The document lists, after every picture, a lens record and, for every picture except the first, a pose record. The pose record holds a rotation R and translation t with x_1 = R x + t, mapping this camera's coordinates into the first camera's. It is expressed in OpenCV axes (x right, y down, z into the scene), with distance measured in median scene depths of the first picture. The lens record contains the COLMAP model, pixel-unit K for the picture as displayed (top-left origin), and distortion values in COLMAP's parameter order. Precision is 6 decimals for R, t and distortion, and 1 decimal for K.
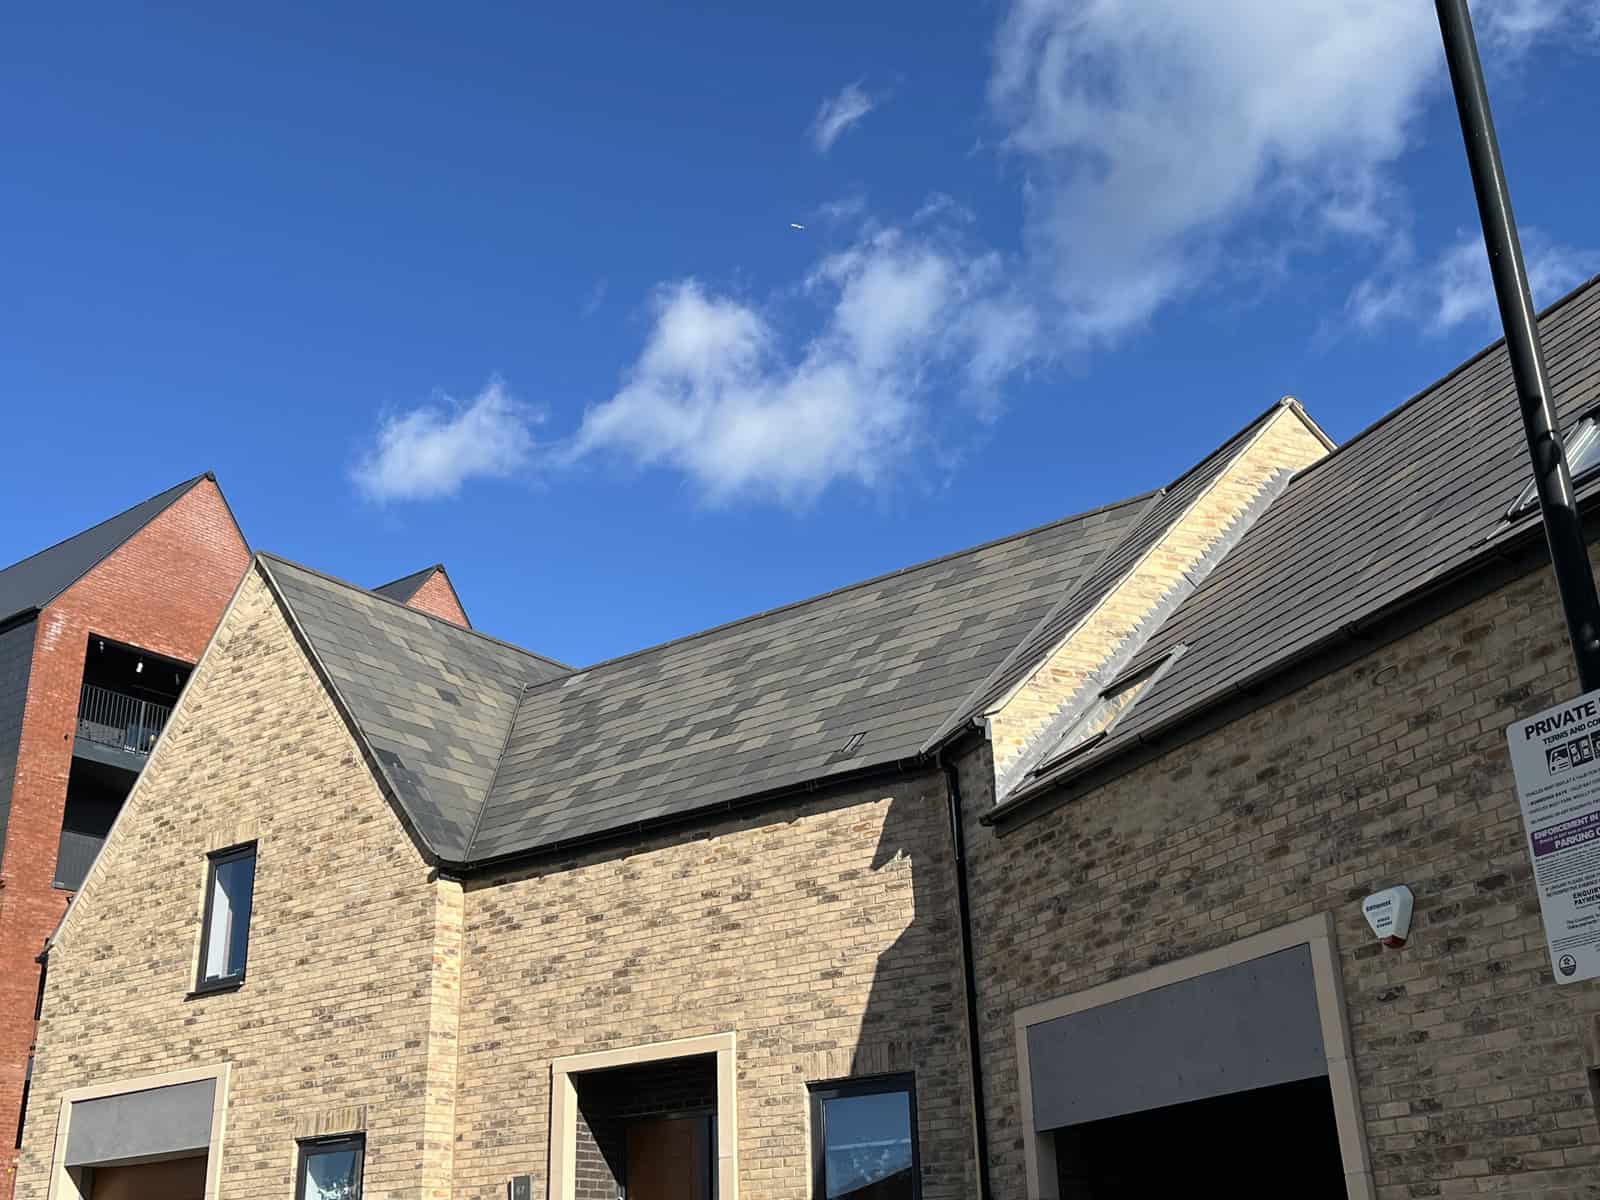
lens RADIAL K [[1693.6, 0, 802.1], [0, 1693.6, 593.8], [0, 0, 1]] dist [-0.010290, 0.000000]
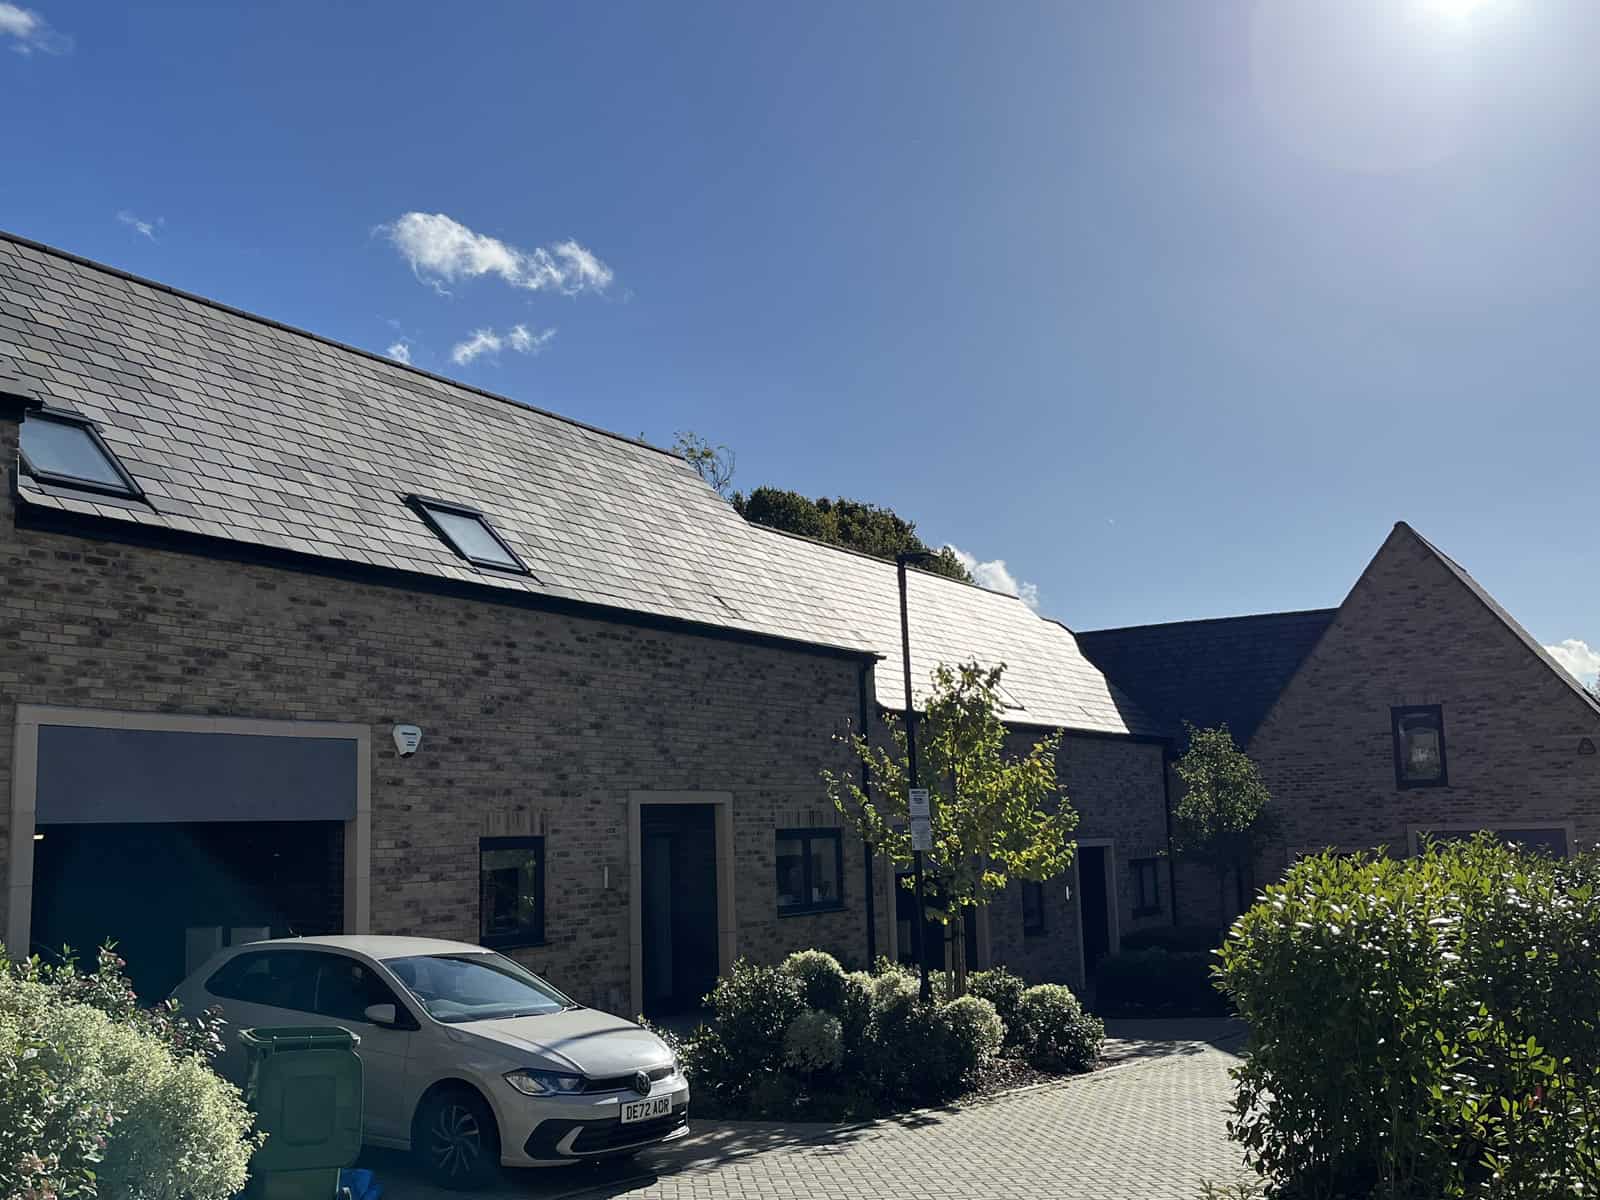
lens RADIAL K [[1693.6, 0, 801.6], [0, 1693.6, 603.3], [0, 0, 1]] dist [-0.010290, 0.000000]
pose [[-0.612612, 0.155959, 0.774844, -1.246240], [-0.254524, 0.889190, -0.380208, 0.605207], [-0.748280, -0.430137, -0.505033, 1.578077]]
